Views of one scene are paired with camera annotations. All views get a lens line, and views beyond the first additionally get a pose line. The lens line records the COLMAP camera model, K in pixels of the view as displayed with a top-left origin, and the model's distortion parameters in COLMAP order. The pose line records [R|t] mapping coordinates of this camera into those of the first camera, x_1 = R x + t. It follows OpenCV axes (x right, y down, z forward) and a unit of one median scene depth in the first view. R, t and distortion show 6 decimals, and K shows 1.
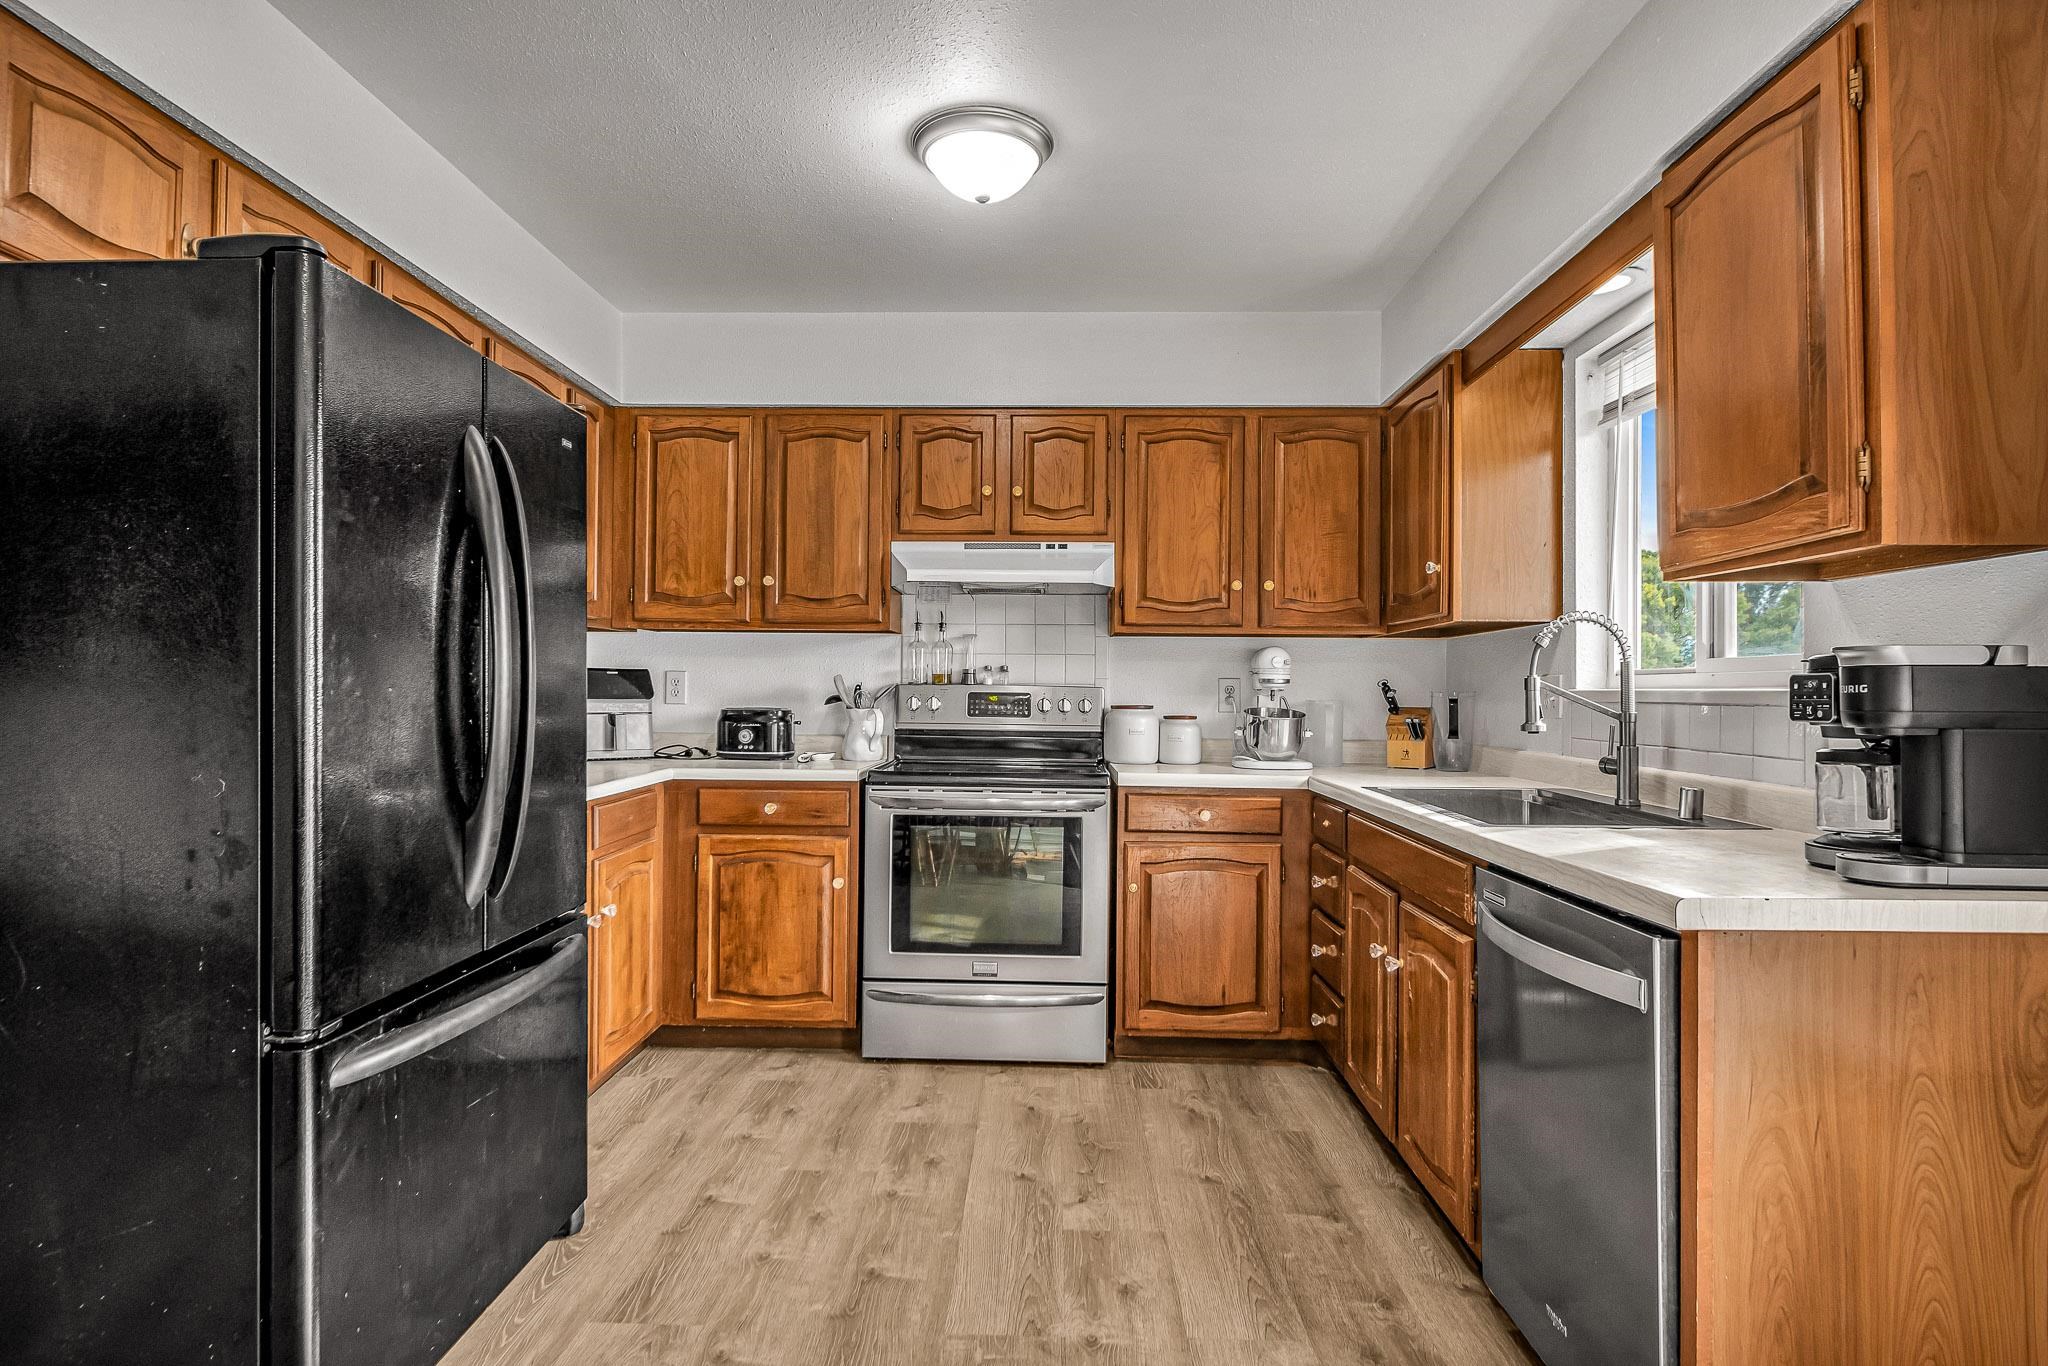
lens RADIAL K [[1077.4, 0, 1015.6], [0, 1077.4, 695.3], [0, 0, 1]] dist [-0.002363, -0.000555]
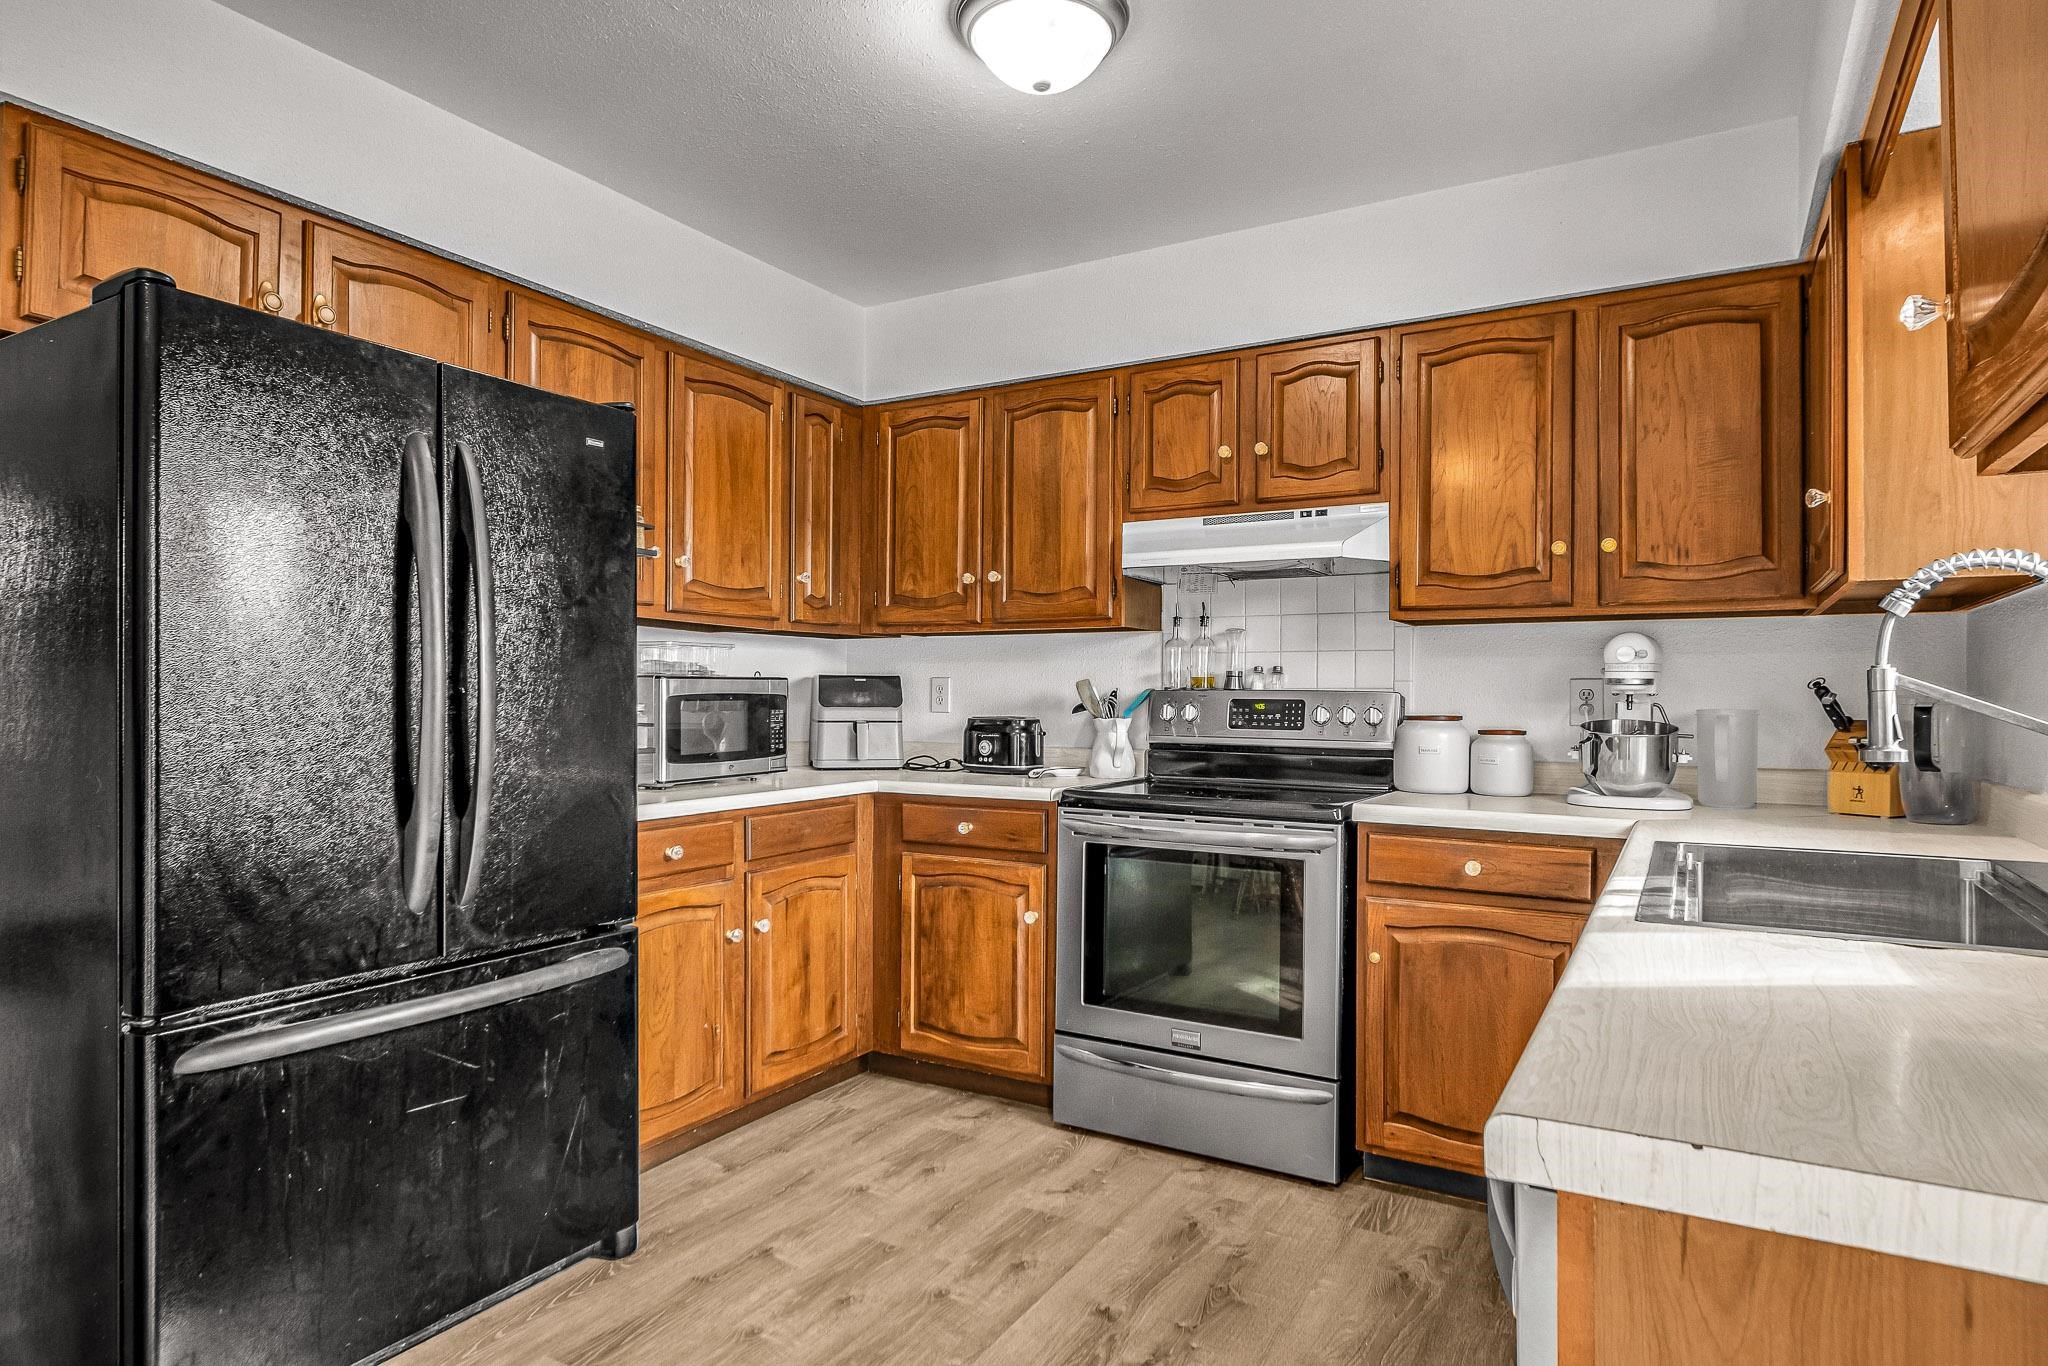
lens RADIAL K [[1143.7, 0, 1027.4], [0, 1143.7, 700.5], [0, 0, 1]] dist [-0.002792, -0.000033]
pose [[0.880871, -0.001943, -0.473352, 0.251514], [-0.000109, 0.999991, -0.004309, 0.002209], [0.473356, 0.003847, 0.880863, 0.166548]]
